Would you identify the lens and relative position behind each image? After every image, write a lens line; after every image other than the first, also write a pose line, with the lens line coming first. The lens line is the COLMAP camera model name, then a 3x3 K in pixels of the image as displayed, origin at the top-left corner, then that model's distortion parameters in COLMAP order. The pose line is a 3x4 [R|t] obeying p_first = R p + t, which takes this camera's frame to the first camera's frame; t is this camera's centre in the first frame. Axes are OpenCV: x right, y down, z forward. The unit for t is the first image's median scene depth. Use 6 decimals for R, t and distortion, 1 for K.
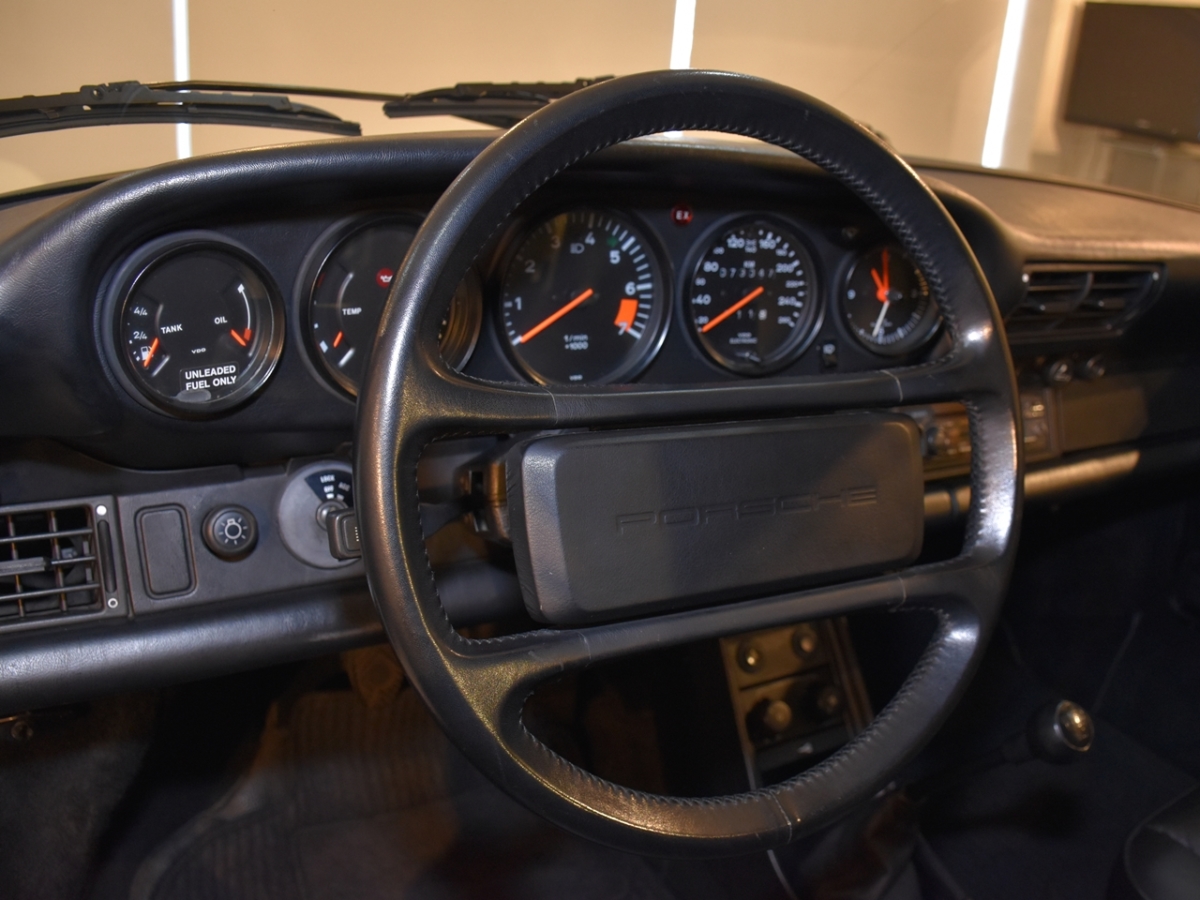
lens RADIAL K [[1108.1, 0, 589.2], [0, 1108.1, 451.4], [0, 0, 1]] dist [-0.155121, 0.110713]
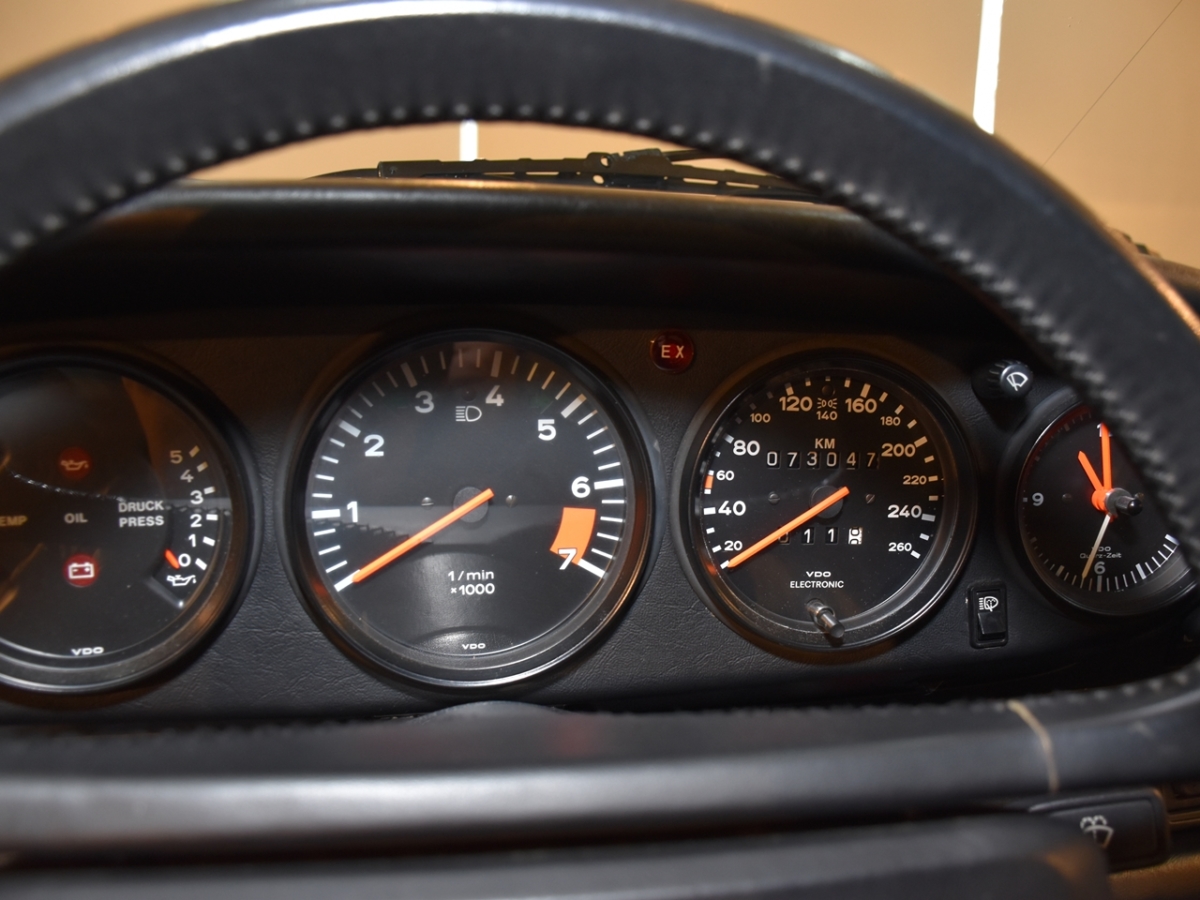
lens RADIAL K [[1017.9, 0, 636.0], [0, 1017.9, 472.4], [0, 0, 1]] dist [-0.141856, 0.072159]
pose [[0.956850, 0.011198, -0.290365, 0.204200], [-0.052399, 0.989526, -0.134510, -0.085855], [0.285817, 0.143921, 0.947415, 0.514565]]
